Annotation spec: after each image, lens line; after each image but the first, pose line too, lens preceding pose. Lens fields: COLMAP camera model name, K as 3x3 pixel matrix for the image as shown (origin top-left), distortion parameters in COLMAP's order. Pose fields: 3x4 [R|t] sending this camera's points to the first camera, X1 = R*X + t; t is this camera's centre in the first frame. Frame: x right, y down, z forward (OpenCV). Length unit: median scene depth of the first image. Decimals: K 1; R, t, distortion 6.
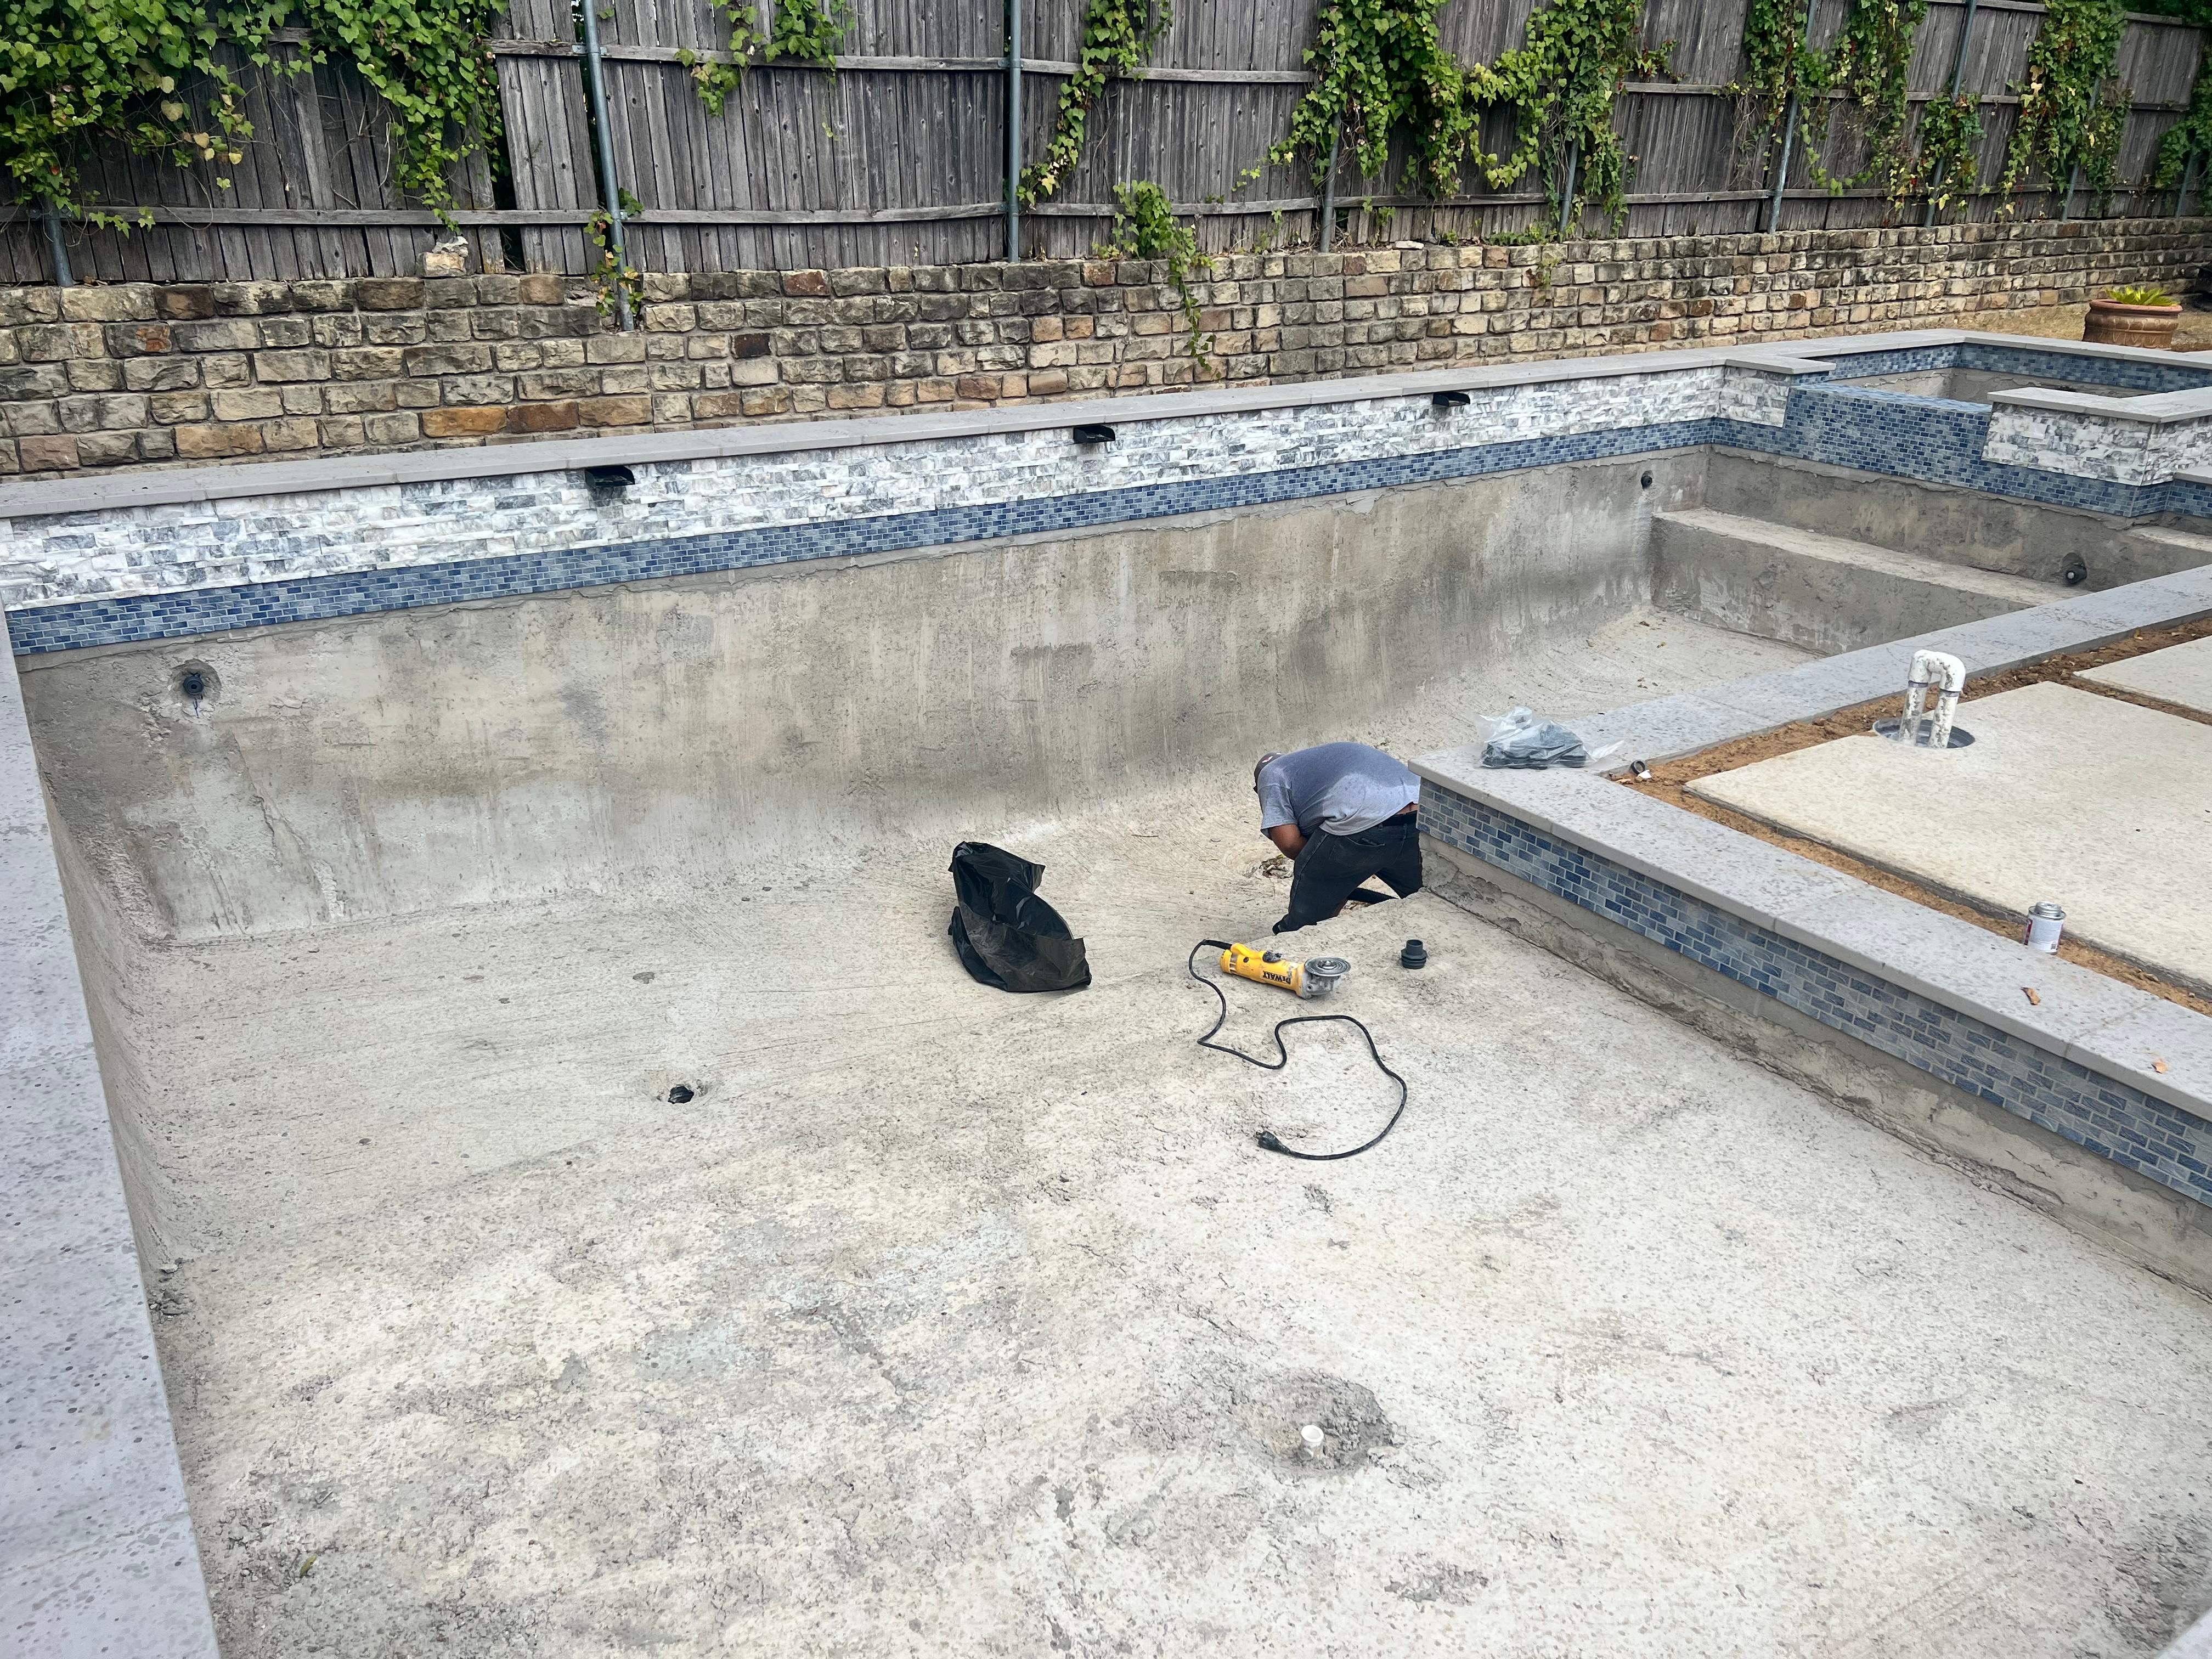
lens RADIAL K [[1659.2, 0, 1109.7], [0, 1659.2, 834.7], [0, 0, 1]] dist [0.044751, -0.034107]
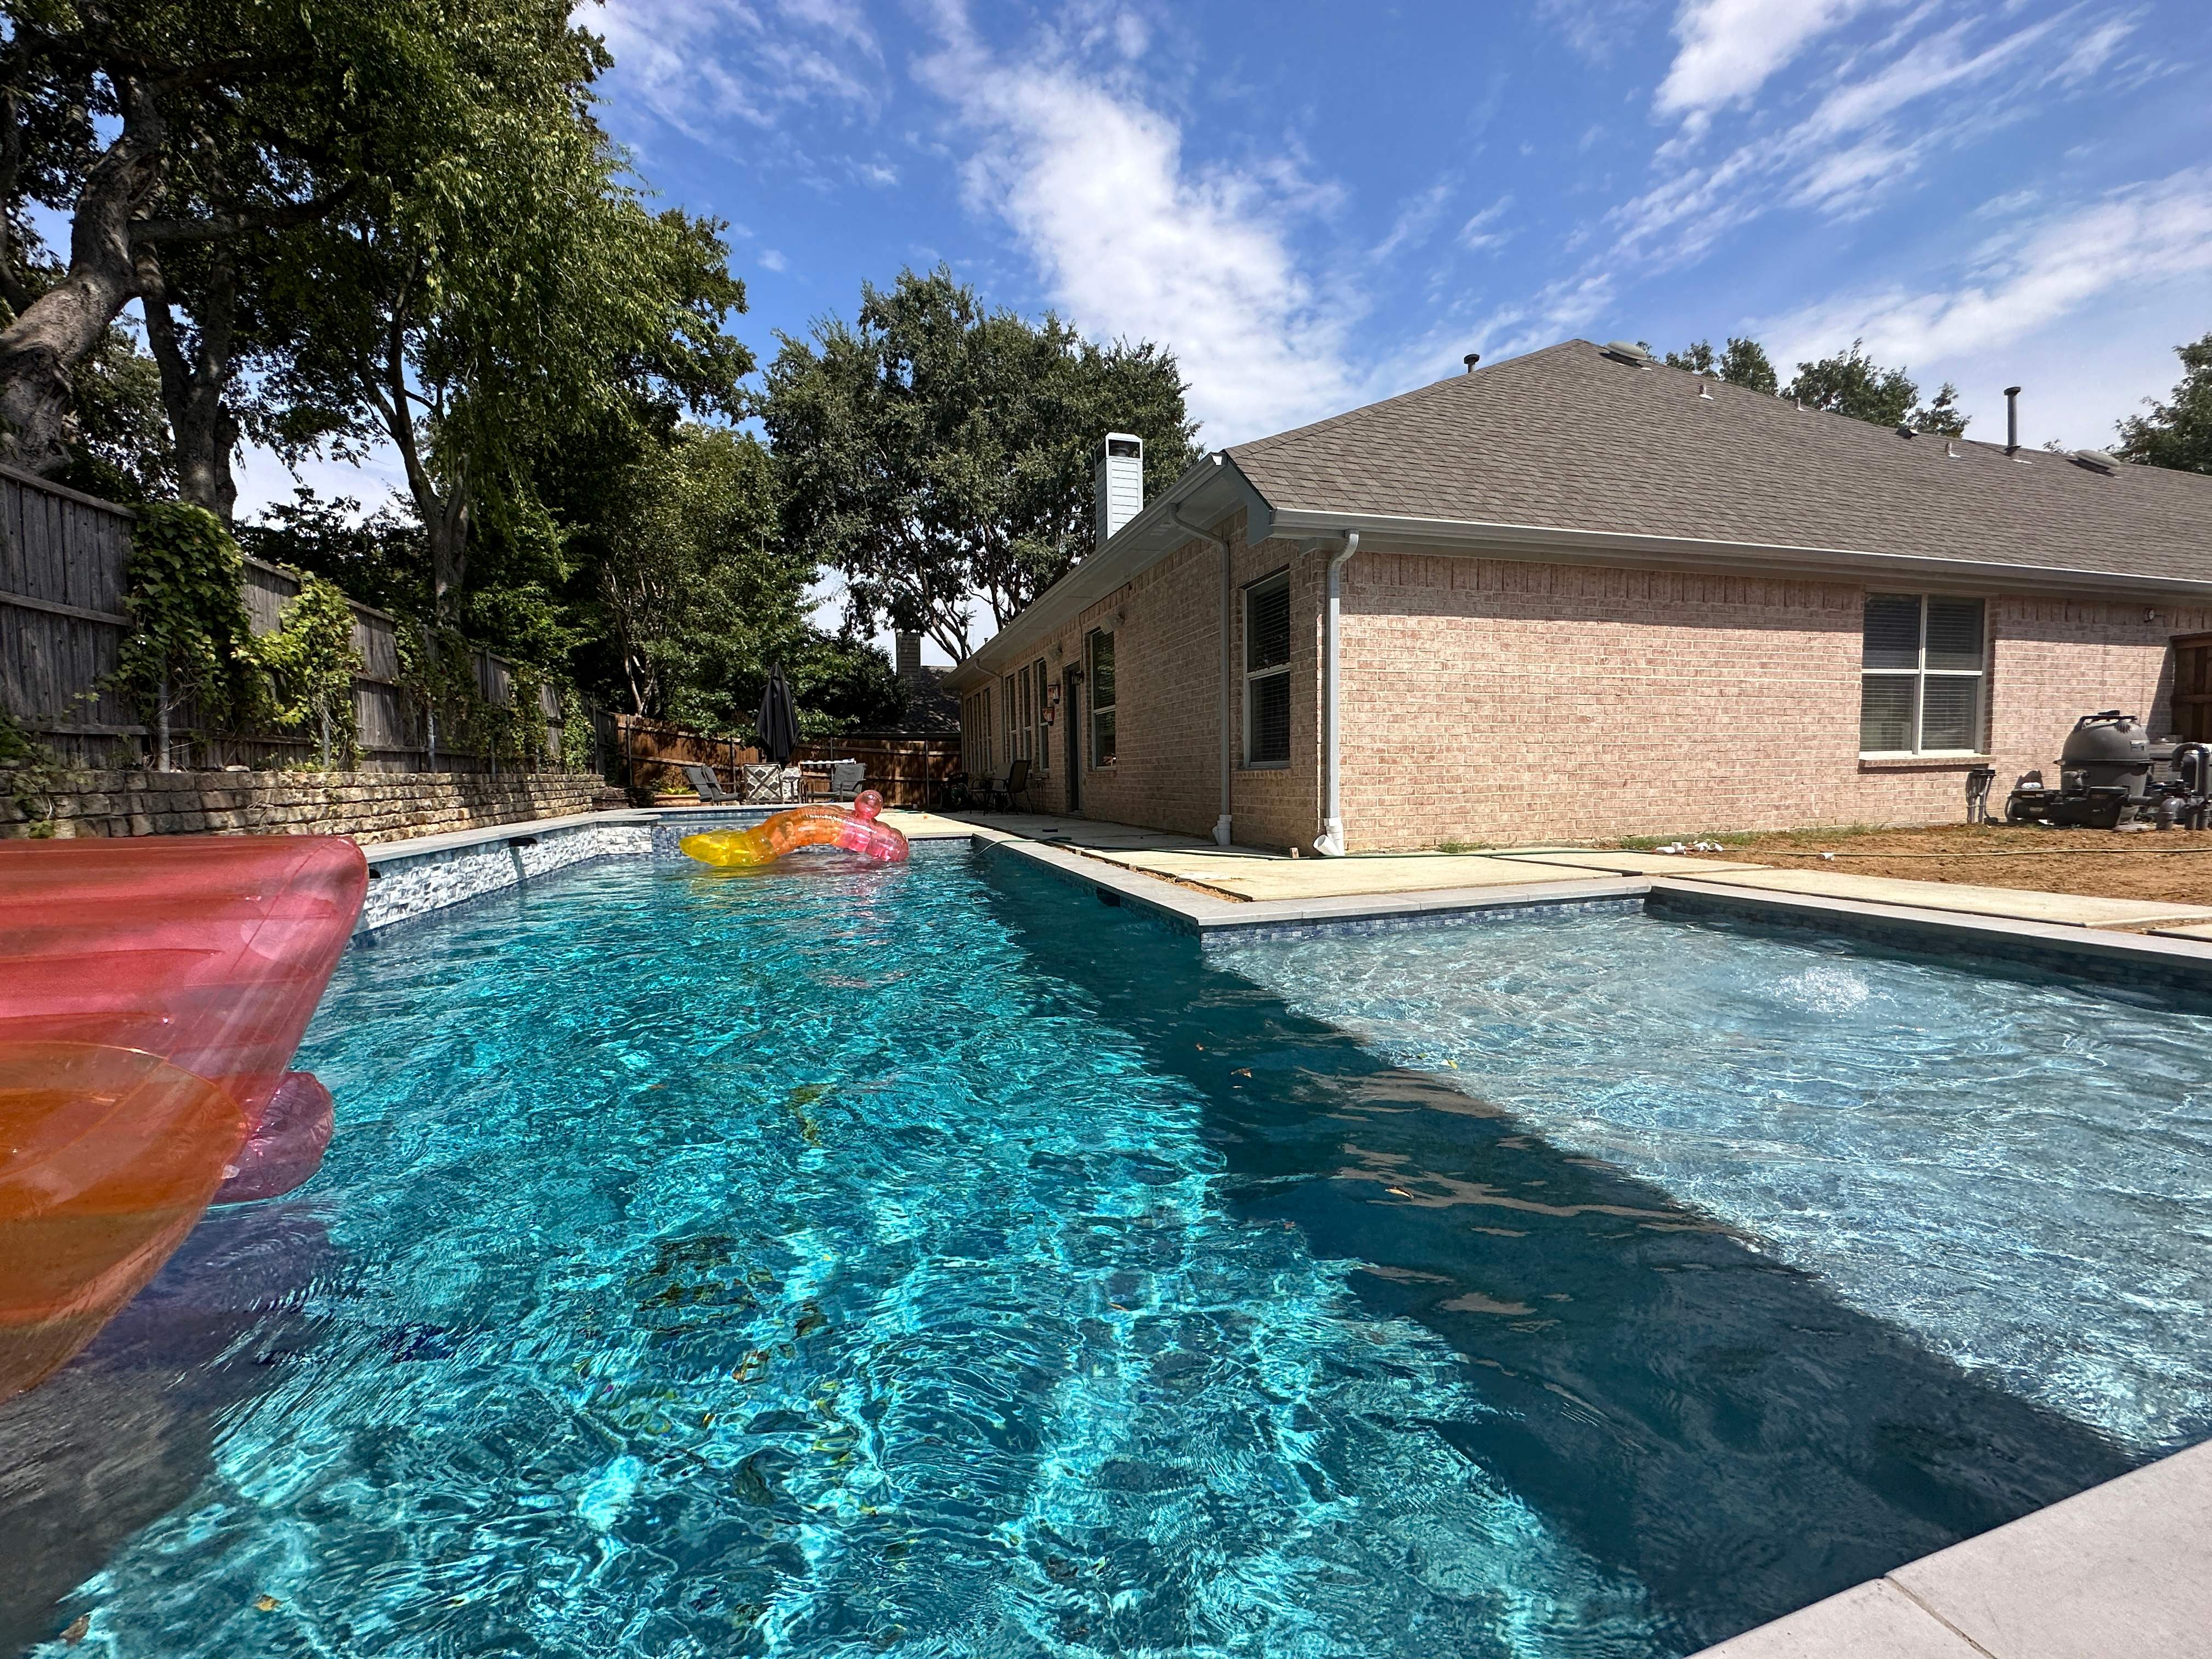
lens RADIAL K [[882.5, 0, 1111.1], [0, 882.5, 828.6], [0, 0, 1]] dist [0.004426, 0.000300]
pose [[0.280853, -0.084072, 0.956062, -0.319076], [0.397278, 0.916989, -0.036068, -0.060697], [-0.873666, 0.389952, 0.290939, 0.380688]]
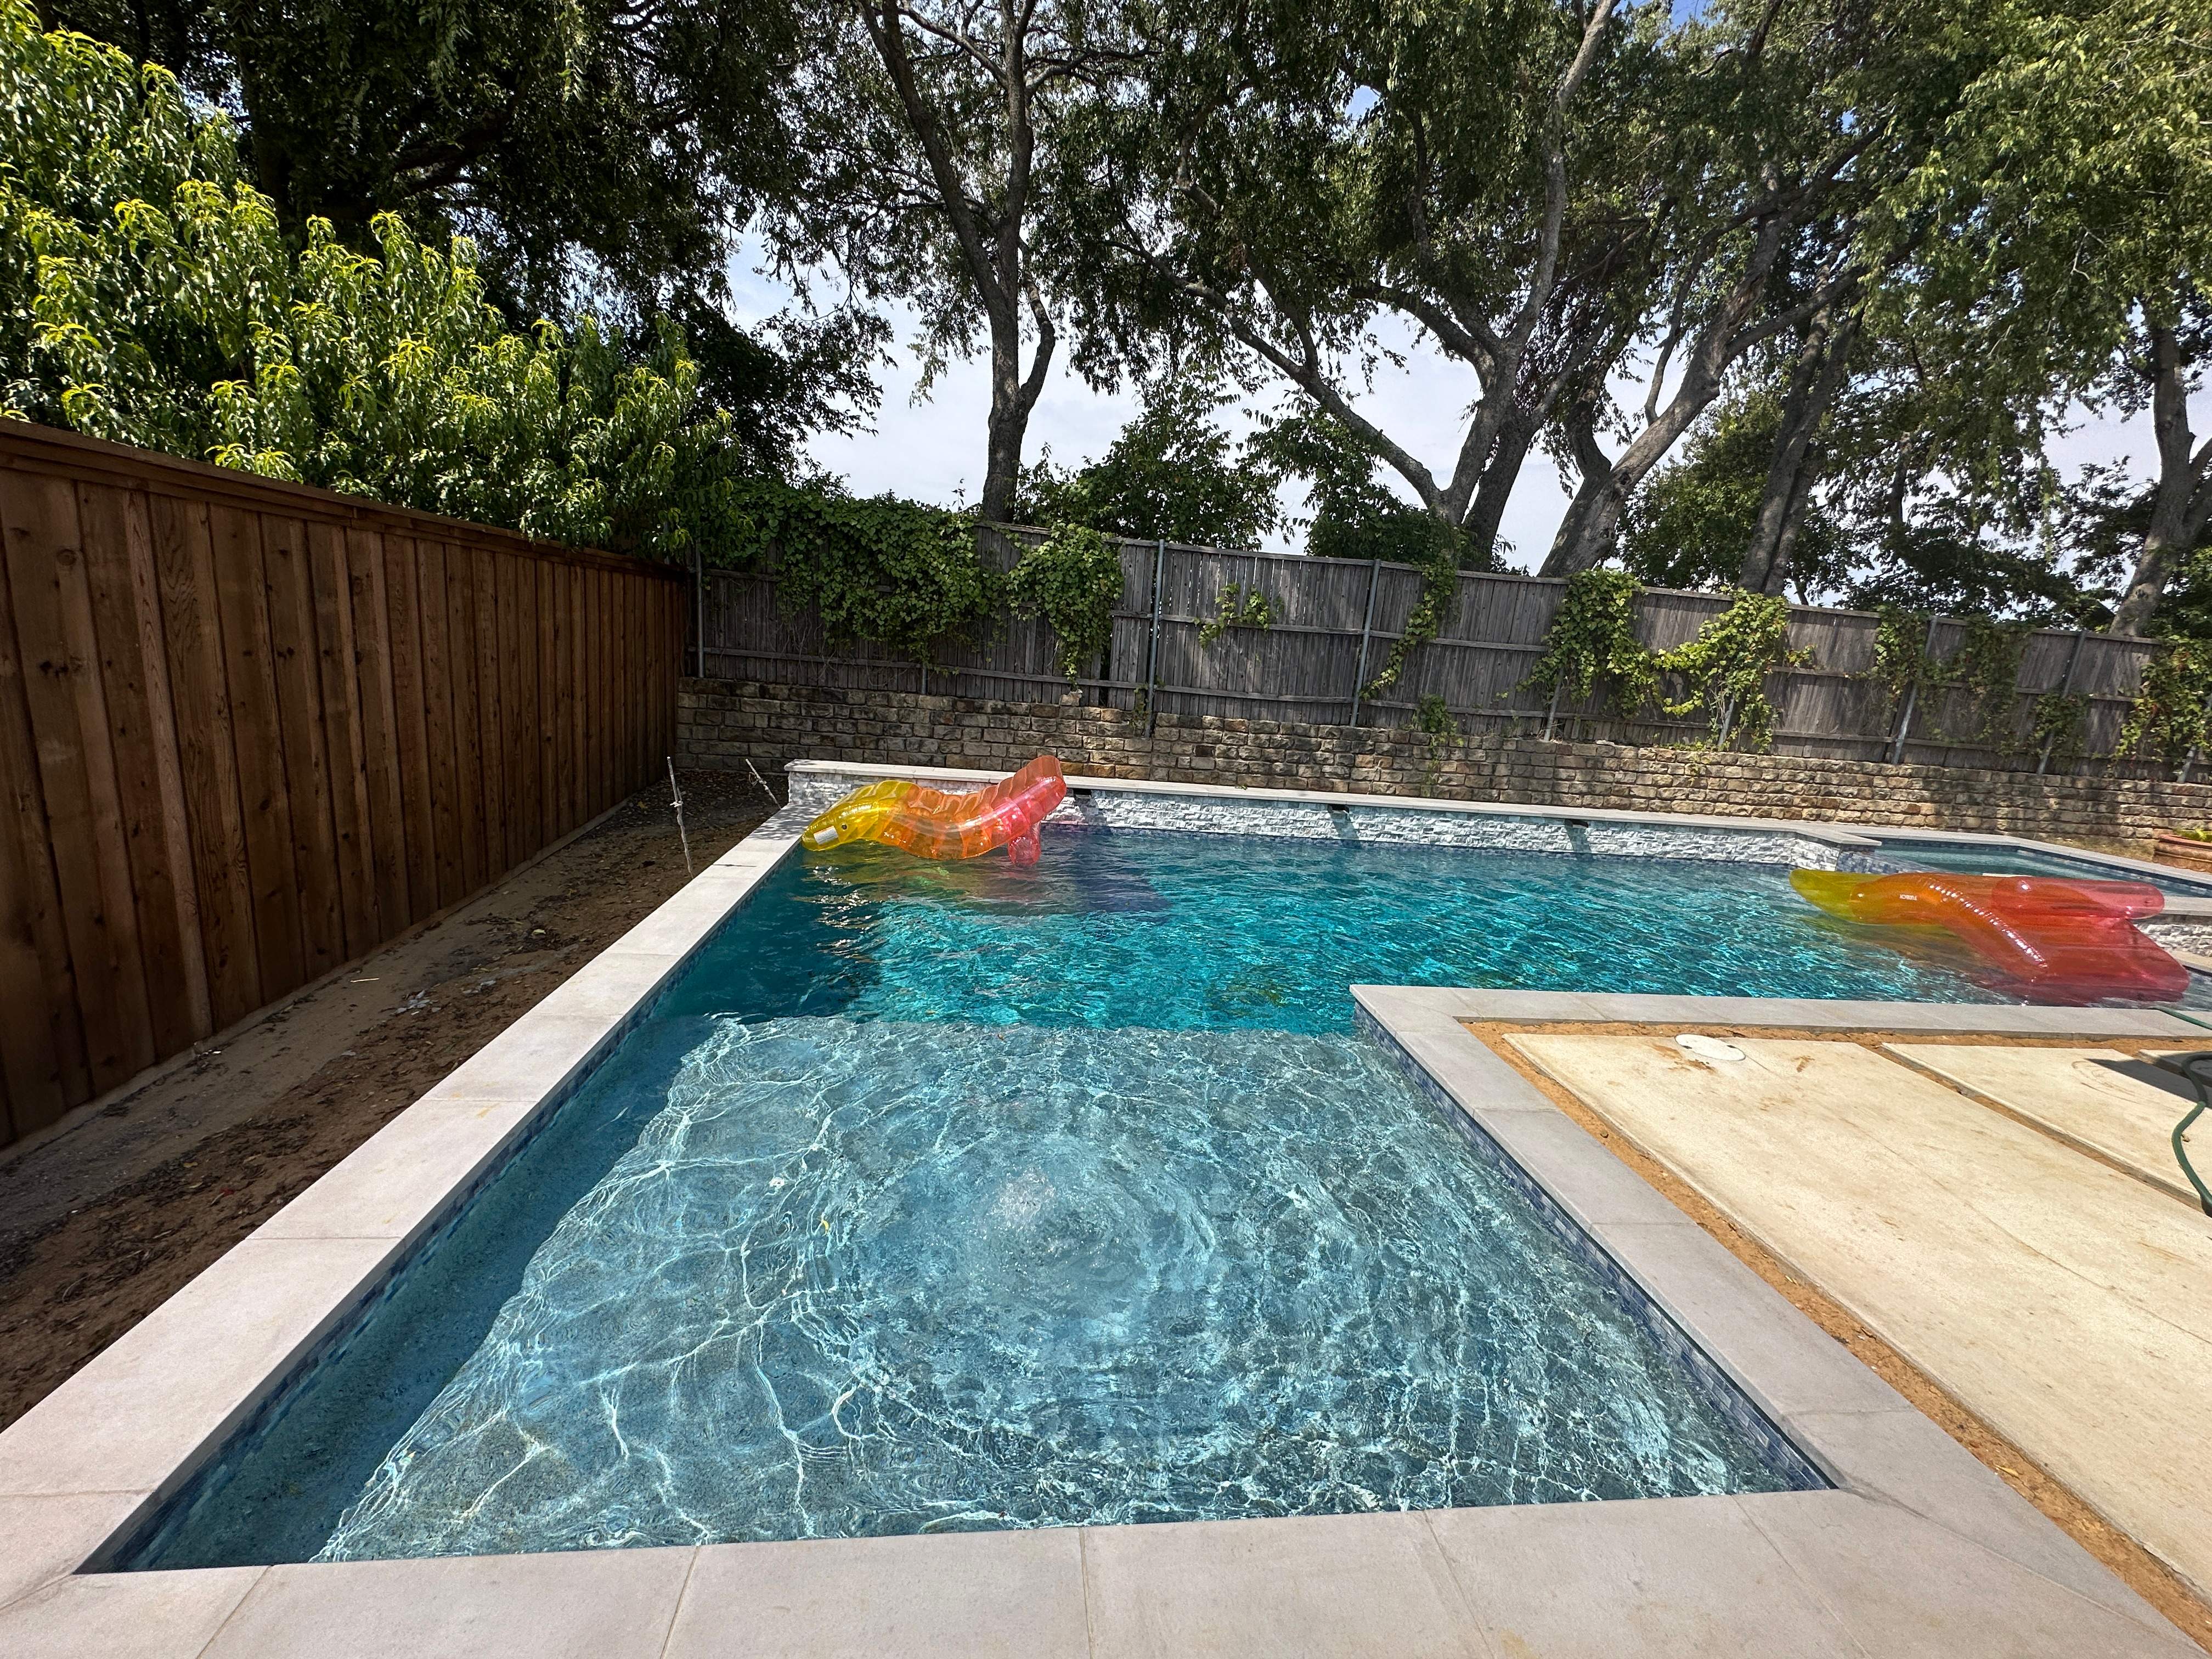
lens RADIAL K [[882.5, 0, 1112.7], [0, 882.5, 829.7], [0, 0, 1]] dist [0.004426, 0.000300]
pose [[0.894766, 0.146129, -0.421948, 0.157987], [-0.233727, 0.958420, -0.163714, 0.004778], [0.380480, 0.245106, 0.891716, 0.010158]]
